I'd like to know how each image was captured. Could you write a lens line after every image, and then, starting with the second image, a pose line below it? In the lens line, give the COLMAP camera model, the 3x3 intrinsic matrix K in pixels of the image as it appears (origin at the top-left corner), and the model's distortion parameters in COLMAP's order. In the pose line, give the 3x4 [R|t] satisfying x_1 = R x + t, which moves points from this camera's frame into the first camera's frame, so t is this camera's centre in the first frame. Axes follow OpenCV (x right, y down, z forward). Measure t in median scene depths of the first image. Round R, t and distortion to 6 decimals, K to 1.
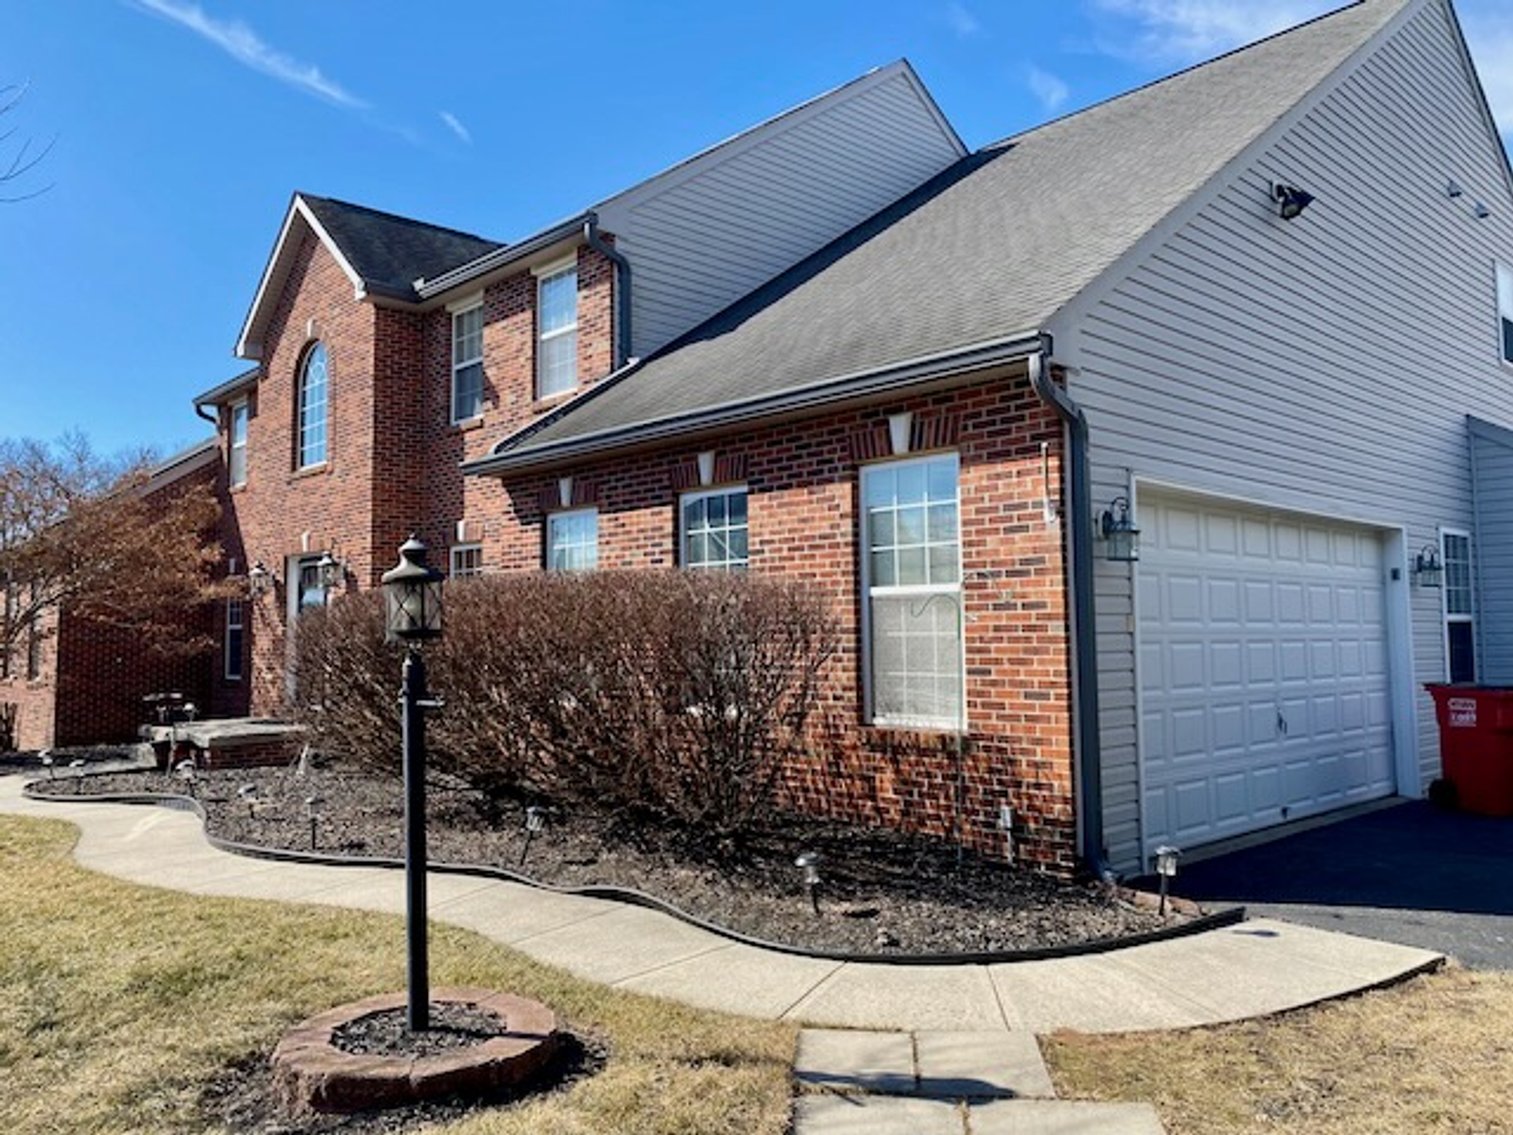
lens RADIAL K [[1150.1, 0, 769.4], [0, 1150.1, 575.4], [0, 0, 1]] dist [0.026168, -0.044234]
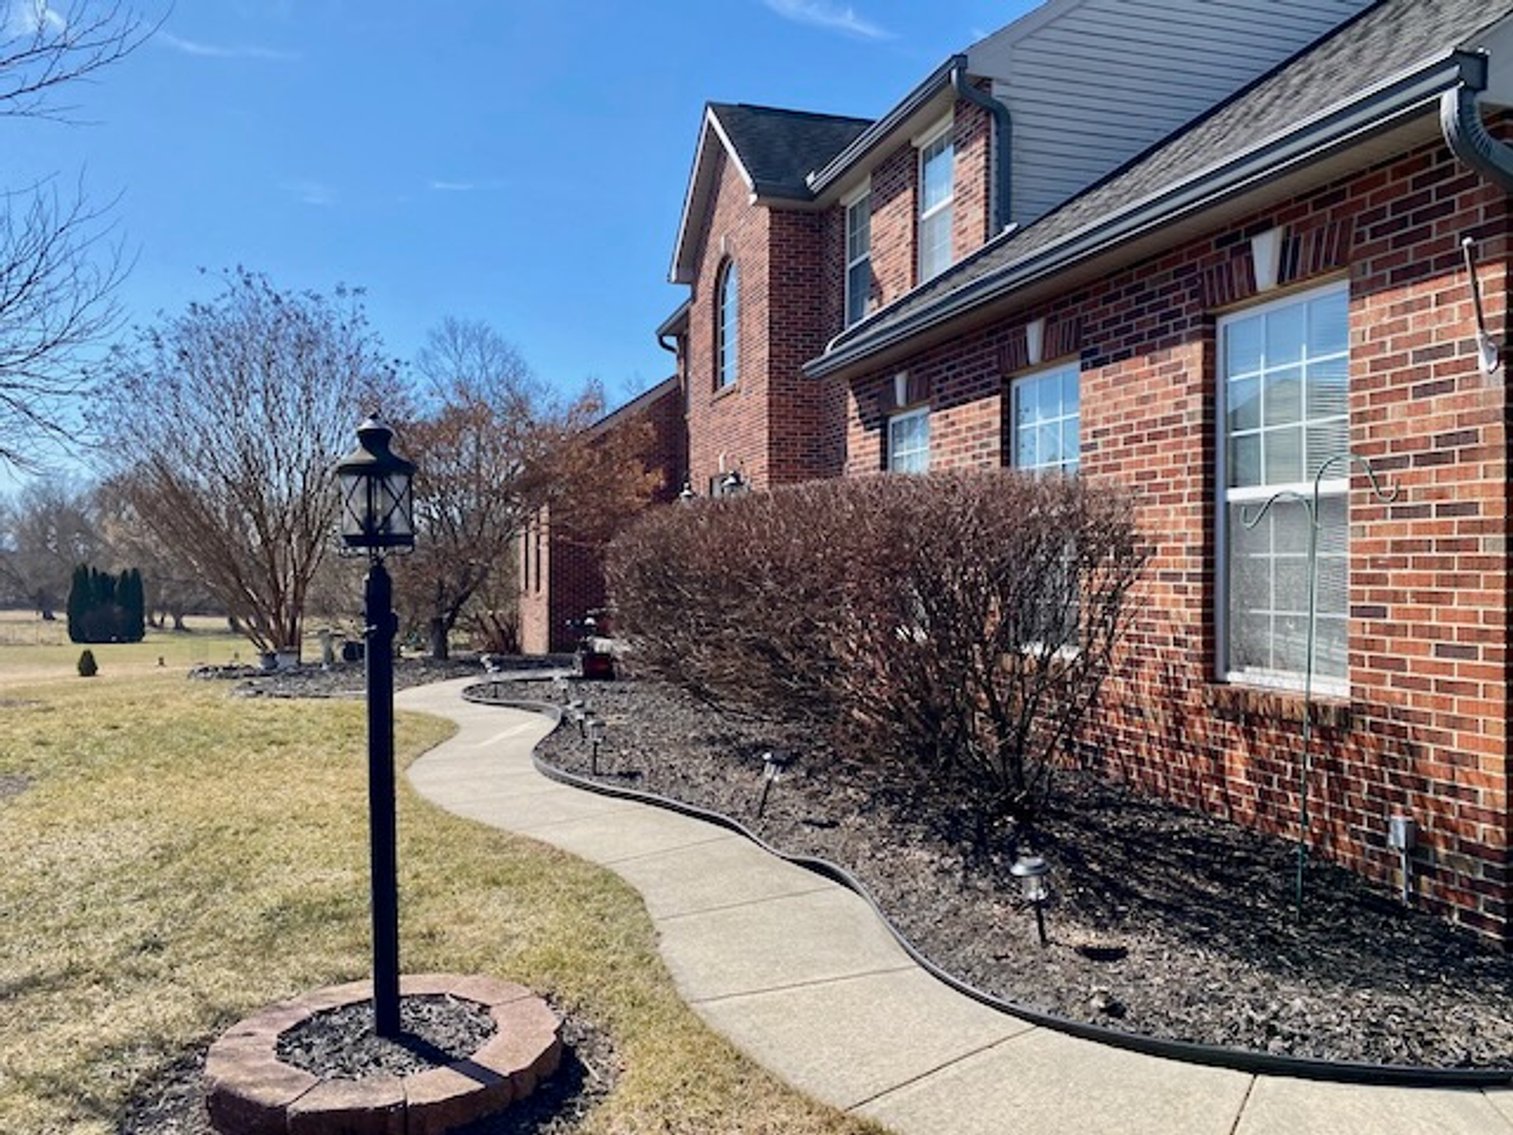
lens RADIAL K [[1150.1, 0, 763.2], [0, 1150.1, 601.0], [0, 0, 1]] dist [0.026168, -0.044234]
pose [[0.895456, 0.025936, -0.444393, 0.151860], [0.011713, 0.996583, 0.081765, 0.017866], [0.444995, -0.078422, 0.892093, 0.233831]]
